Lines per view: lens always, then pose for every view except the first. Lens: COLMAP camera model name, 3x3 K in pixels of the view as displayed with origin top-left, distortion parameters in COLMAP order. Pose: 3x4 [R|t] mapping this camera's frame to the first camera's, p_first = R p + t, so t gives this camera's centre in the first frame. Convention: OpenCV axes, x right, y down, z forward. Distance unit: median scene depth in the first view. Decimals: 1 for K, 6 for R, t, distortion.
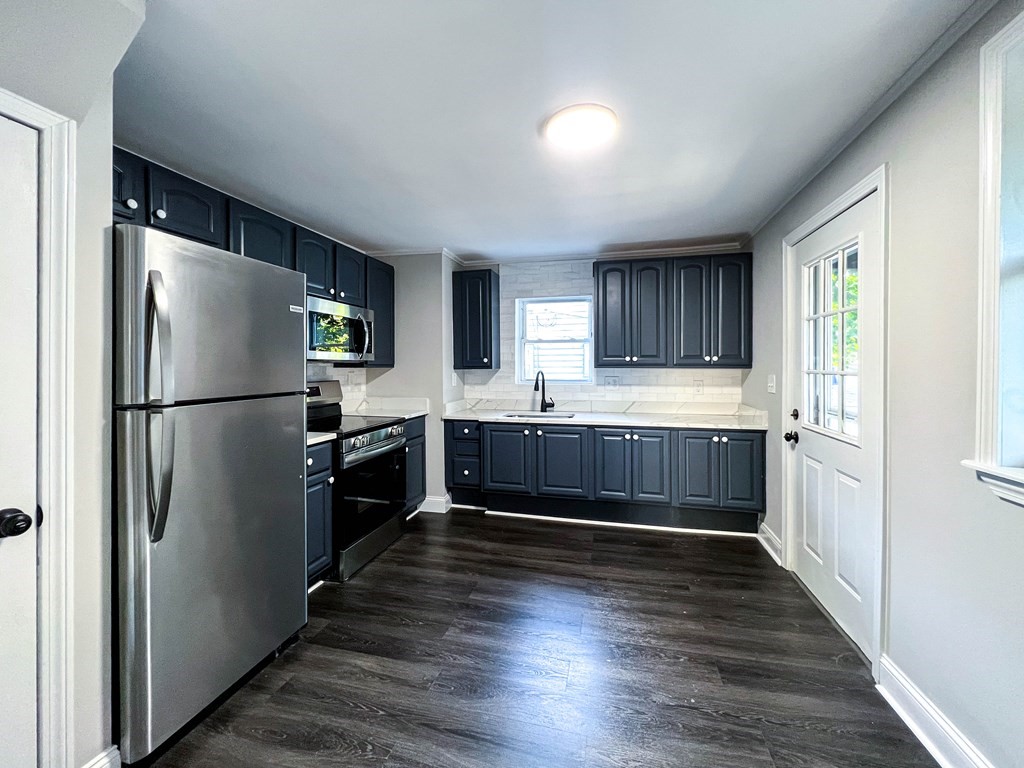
lens RADIAL K [[420.9, 0, 518.9], [0, 420.9, 373.5], [0, 0, 1]] dist [0.000638, 0.000033]
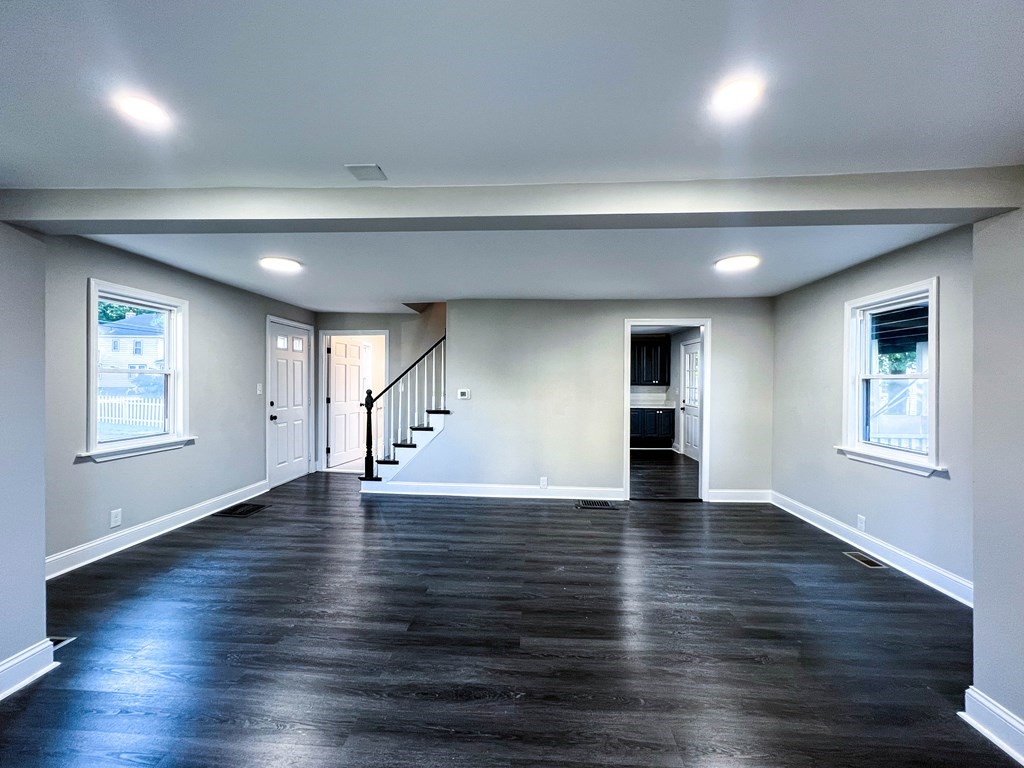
lens RADIAL K [[415.6, 0, 512.0], [0, 415.6, 384.0], [0, 0, 1]] dist [0.000156, 0.000114]
pose [[0.987207, 0.008207, 0.159234, -0.772228], [-0.007022, 0.999943, -0.008001, 0.003205], [-0.159290, 0.006780, 0.987208, -1.300094]]
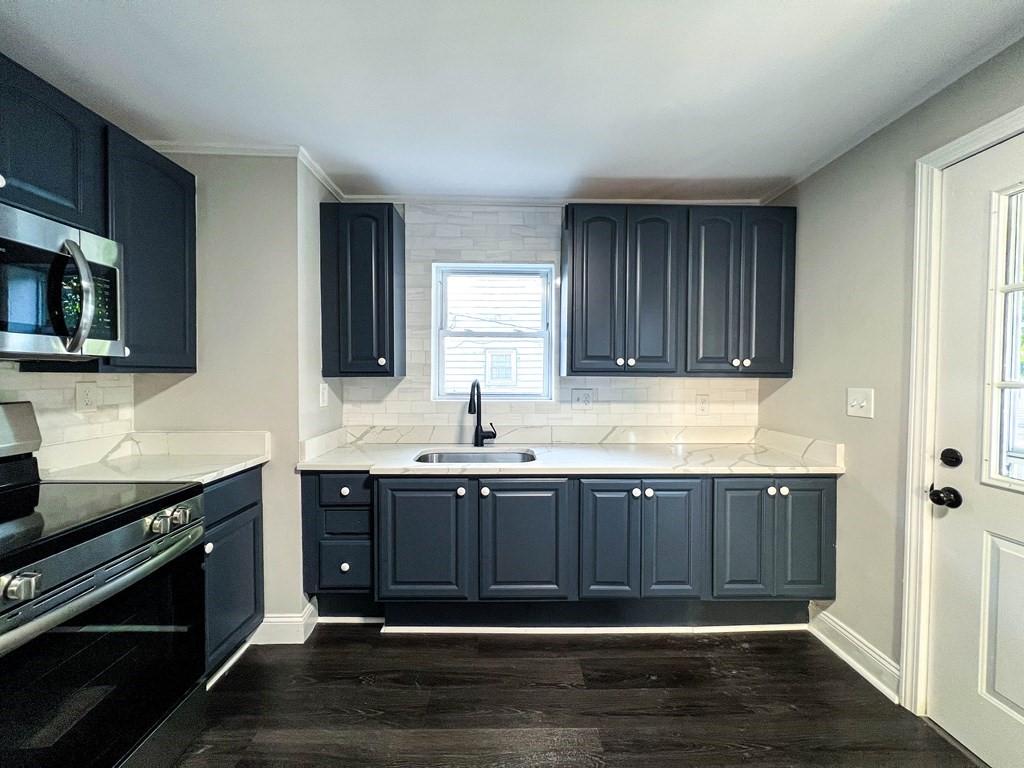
lens RADIAL K [[409.2, 0, 512.0], [0, 409.2, 384.0], [0, 0, 1]] dist [-0.001752, -0.000253]
pose [[0.968434, 0.000880, 0.249268, -0.049088], [-0.002570, 0.999976, 0.006457, -0.005013], [-0.249256, -0.006894, 0.968413, 0.441323]]
